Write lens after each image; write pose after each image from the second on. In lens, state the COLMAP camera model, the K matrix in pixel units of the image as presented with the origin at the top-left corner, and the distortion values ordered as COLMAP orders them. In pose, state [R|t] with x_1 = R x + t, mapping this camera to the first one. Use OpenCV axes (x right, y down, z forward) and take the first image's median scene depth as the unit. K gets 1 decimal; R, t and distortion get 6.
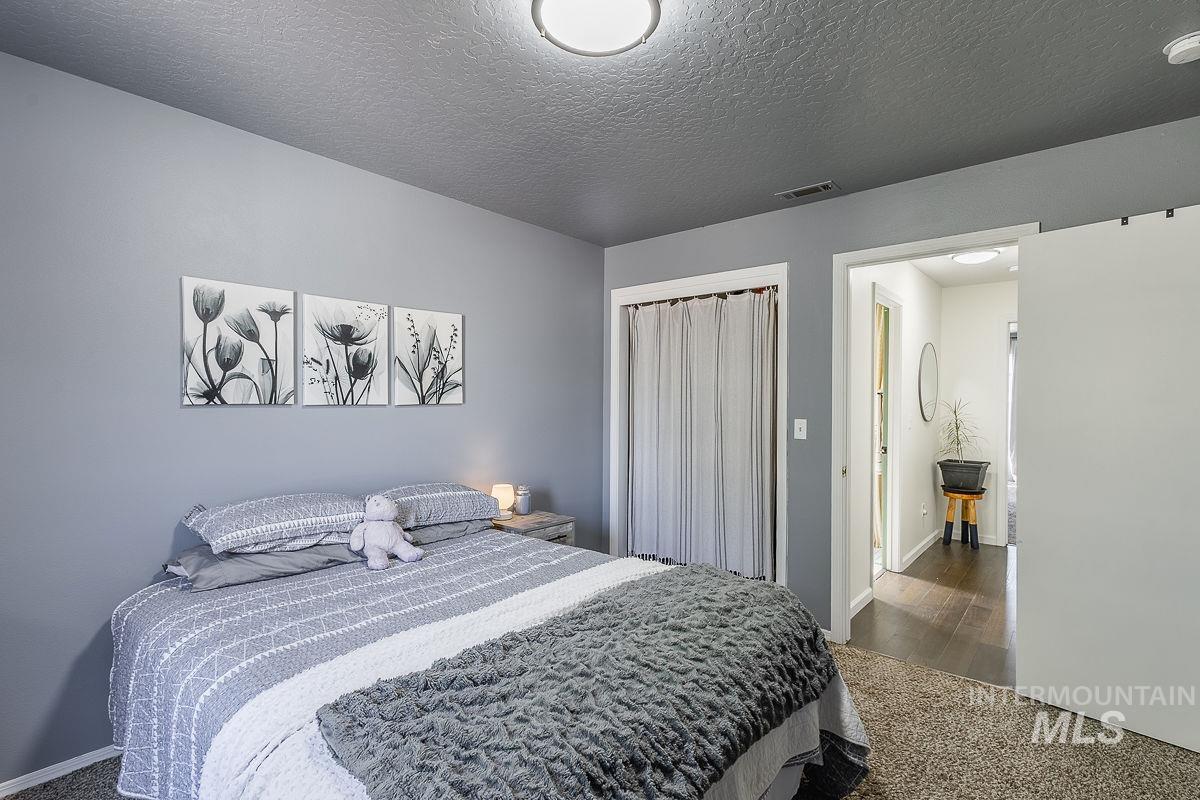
lens RADIAL K [[565.9, 0, 598.8], [0, 565.9, 400.1], [0, 0, 1]] dist [0.008712, -0.001870]
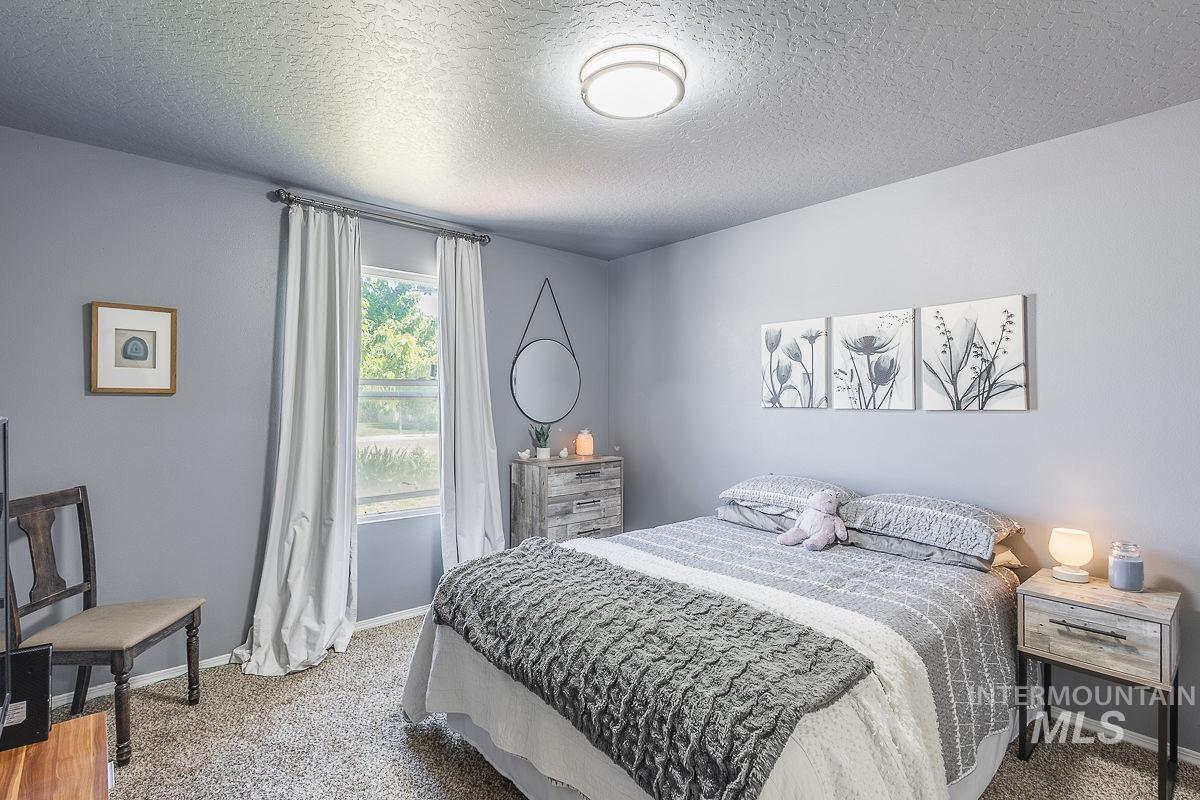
lens RADIAL K [[565.9, 0, 598.8], [0, 565.9, 400.6], [0, 0, 1]] dist [0.008712, -0.001870]
pose [[-0.140444, -0.003665, -0.990082, 0.712223], [-0.002828, 0.999991, -0.003300, -0.002952], [0.990085, 0.002337, -0.140453, 0.637260]]
